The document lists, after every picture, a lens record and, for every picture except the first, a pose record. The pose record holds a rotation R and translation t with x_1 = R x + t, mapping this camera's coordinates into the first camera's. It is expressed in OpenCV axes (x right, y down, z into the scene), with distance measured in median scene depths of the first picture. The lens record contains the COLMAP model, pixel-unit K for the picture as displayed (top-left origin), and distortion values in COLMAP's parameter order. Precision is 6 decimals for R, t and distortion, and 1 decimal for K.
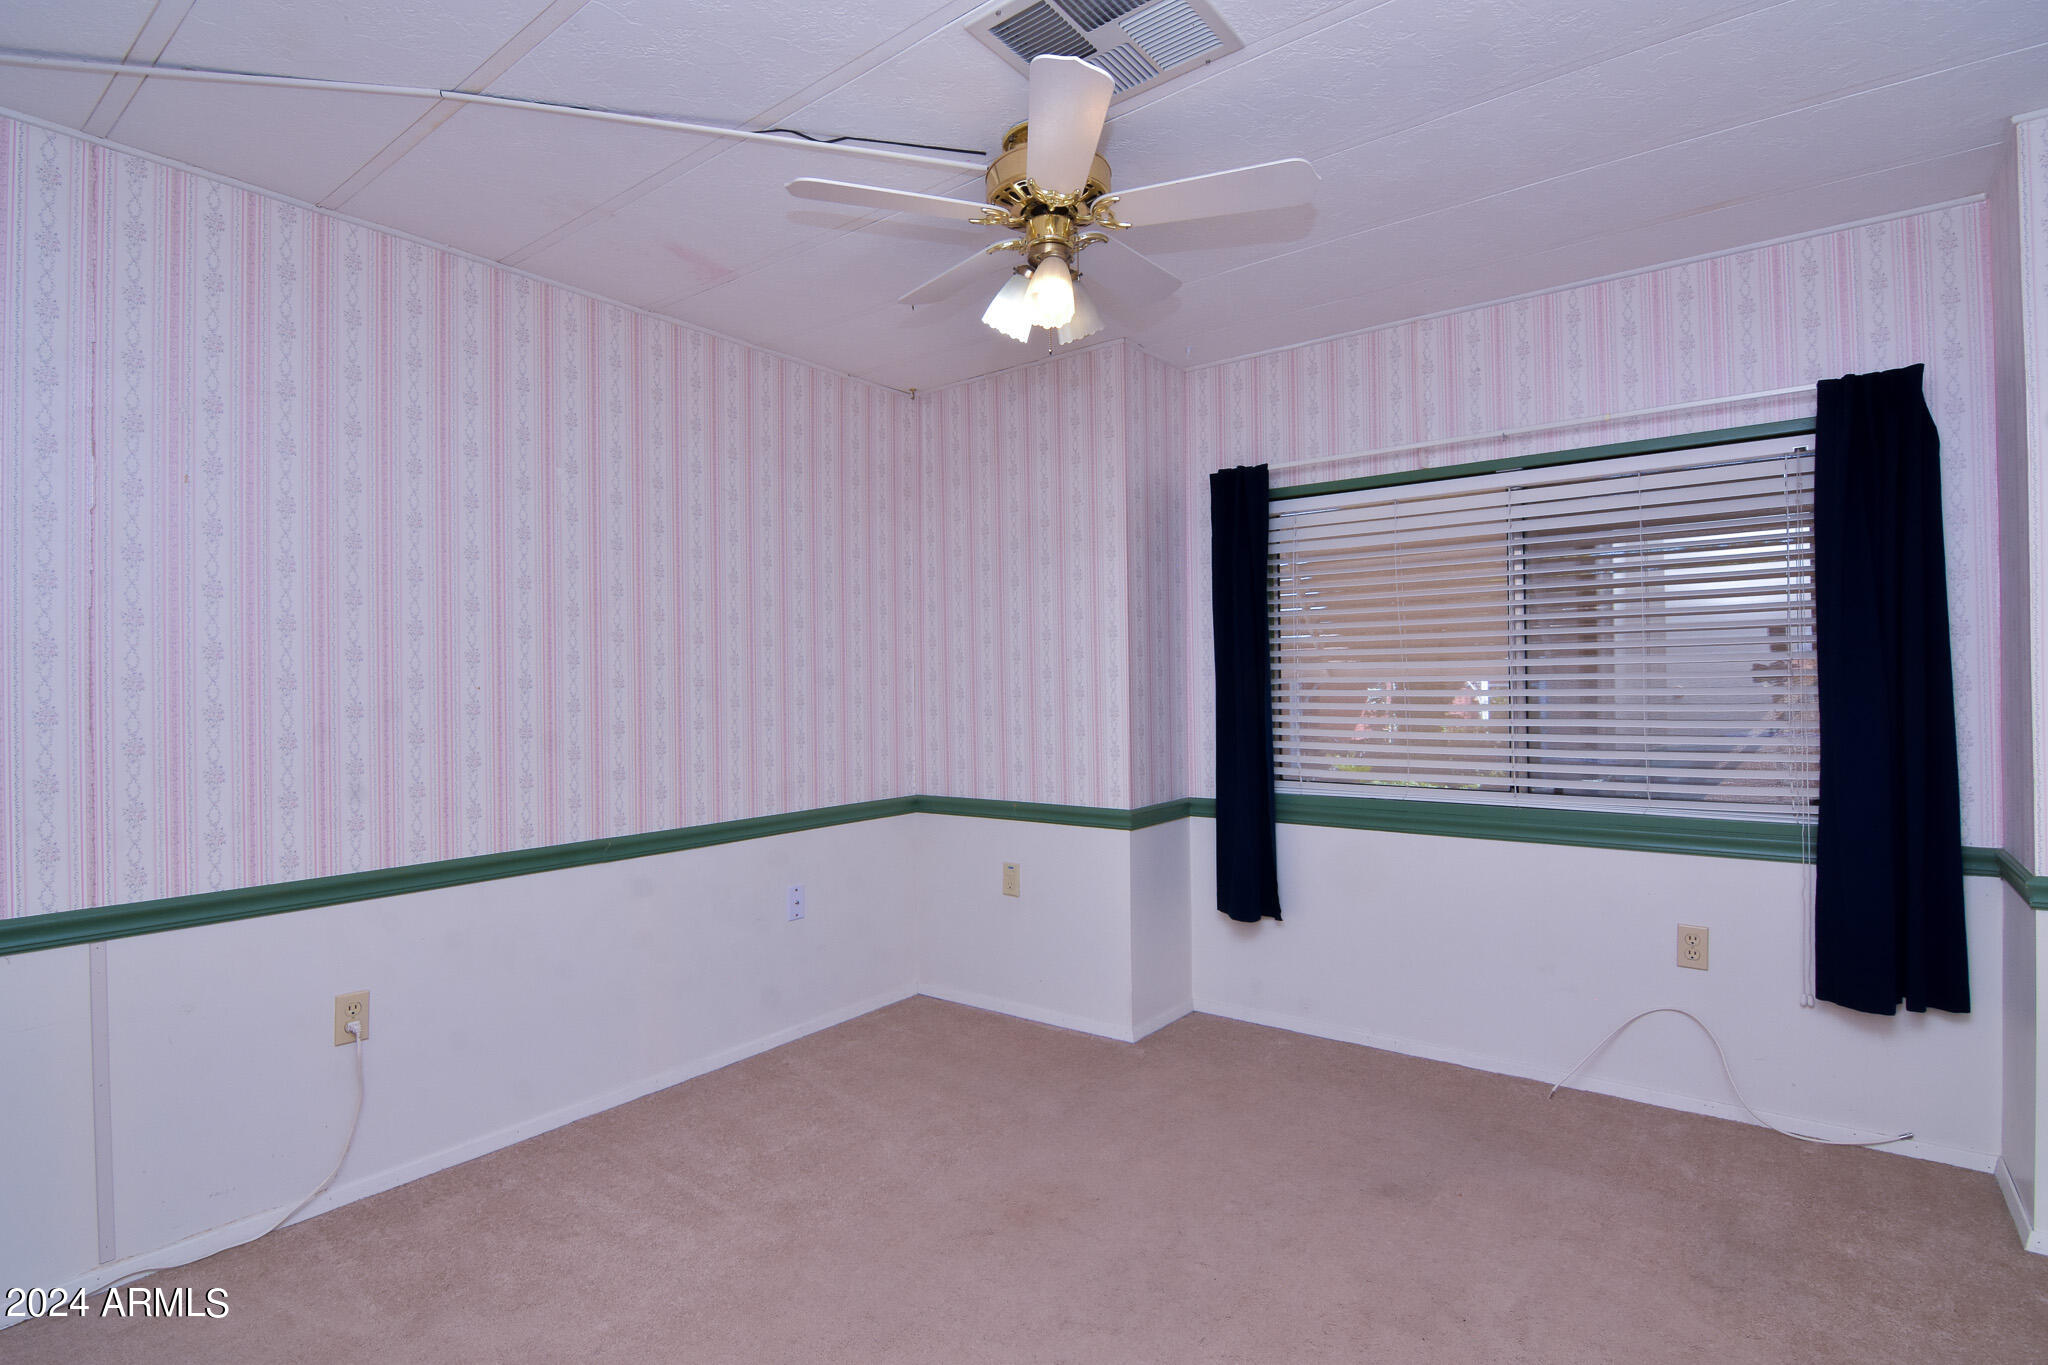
lens RADIAL K [[986.1, 0, 1014.4], [0, 986.1, 682.2], [0, 0, 1]] dist [-0.000986, -0.015493]
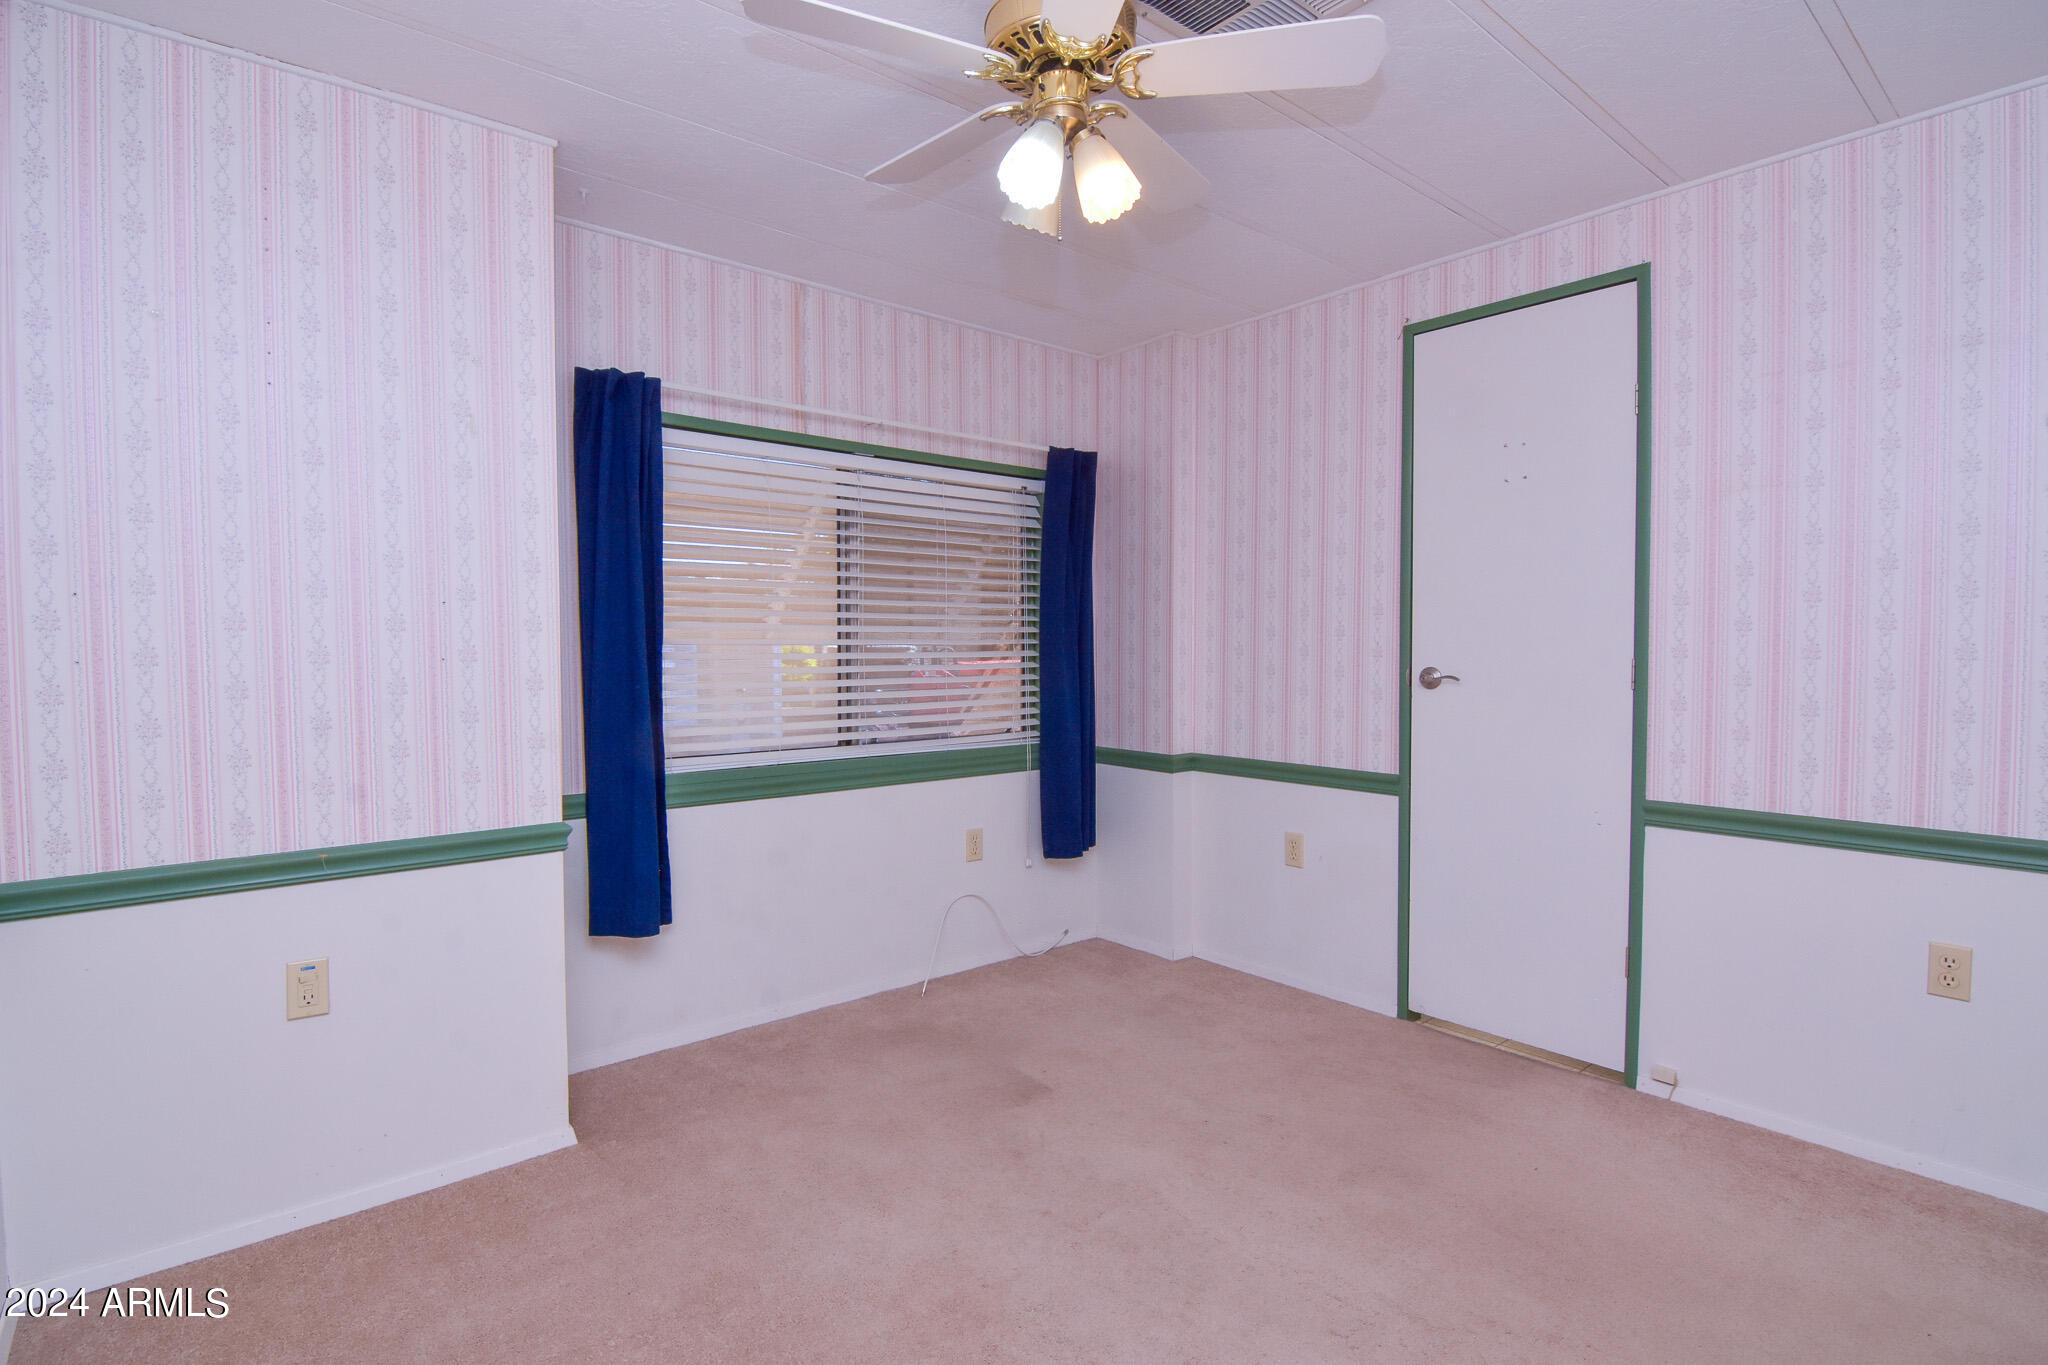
lens RADIAL K [[986.1, 0, 1014.4], [0, 986.1, 682.2], [0, 0, 1]] dist [-0.000986, -0.015493]
pose [[0.221063, -0.026853, 0.974890, -0.549743], [-0.007801, 0.999540, 0.029301, 0.006614], [-0.975228, -0.014083, 0.220752, 0.589763]]
